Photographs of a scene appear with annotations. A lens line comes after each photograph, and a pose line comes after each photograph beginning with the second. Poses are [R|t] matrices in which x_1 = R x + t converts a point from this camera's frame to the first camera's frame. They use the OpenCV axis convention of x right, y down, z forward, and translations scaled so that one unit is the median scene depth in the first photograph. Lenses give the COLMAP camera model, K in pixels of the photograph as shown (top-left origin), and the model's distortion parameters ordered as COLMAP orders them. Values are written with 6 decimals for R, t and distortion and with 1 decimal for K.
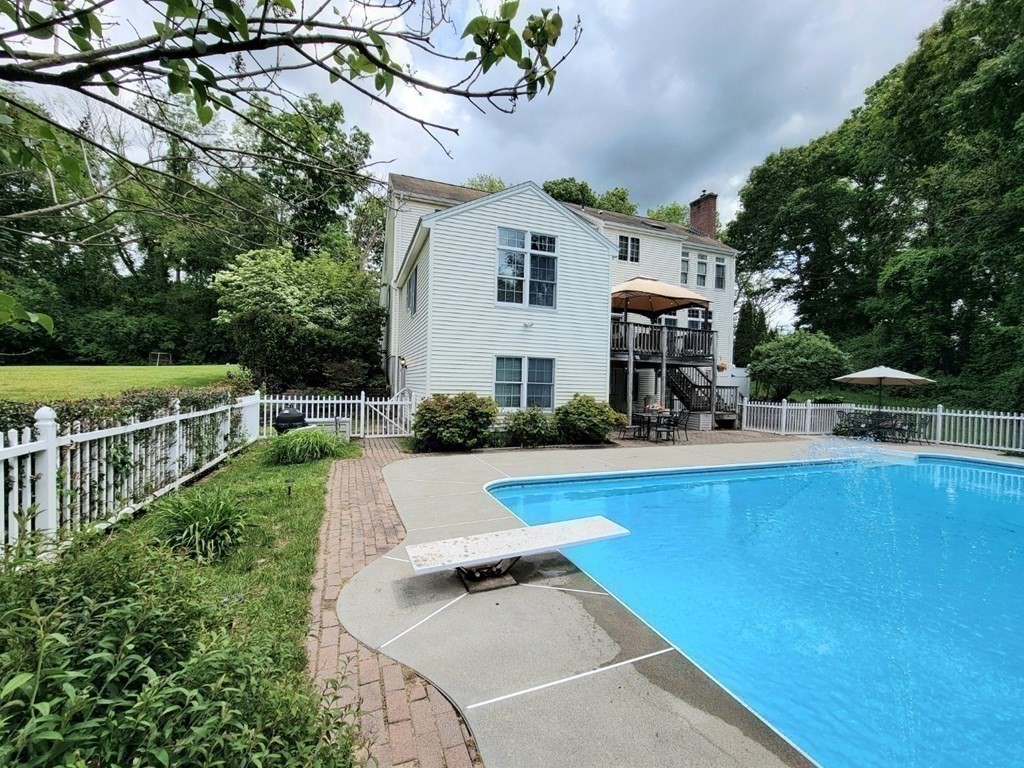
lens RADIAL K [[419.5, 0, 510.3], [0, 419.5, 386.5], [0, 0, 1]] dist [-0.001093, 0.000180]
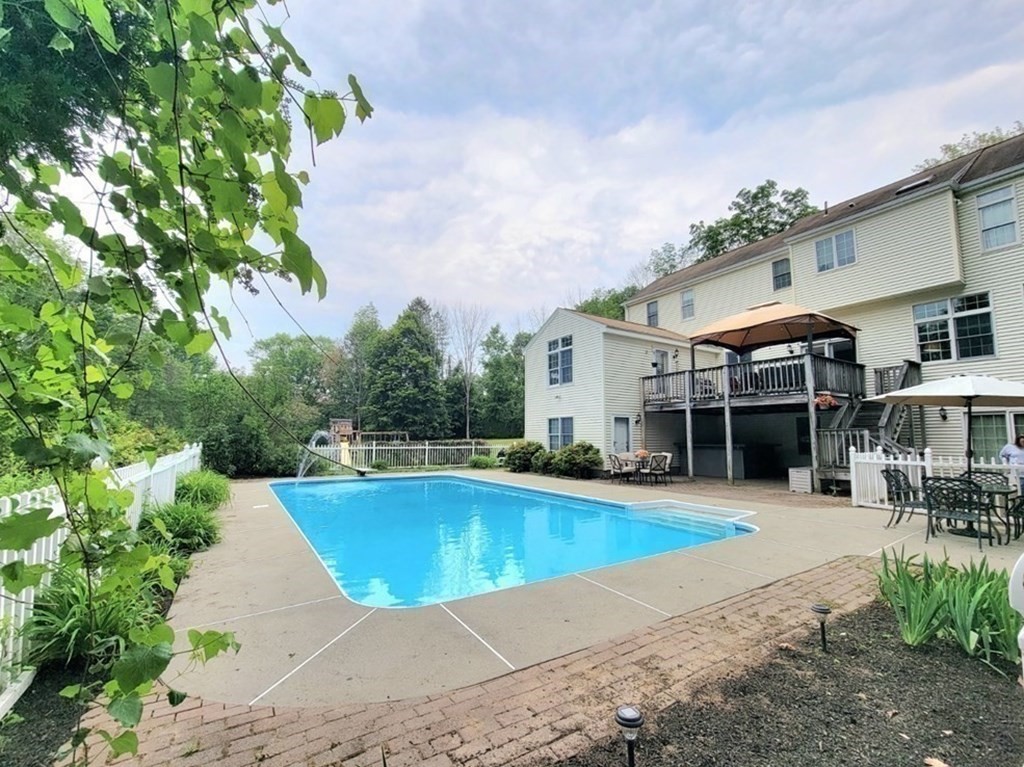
lens RADIAL K [[419.5, 0, 510.3], [0, 419.5, 386.0], [0, 0, 1]] dist [-0.001093, 0.000180]
pose [[0.205789, -0.140955, -0.968392, 1.493567], [-0.004828, 0.989414, -0.145041, 0.040941], [0.978584, 0.034523, 0.202930, 0.494183]]
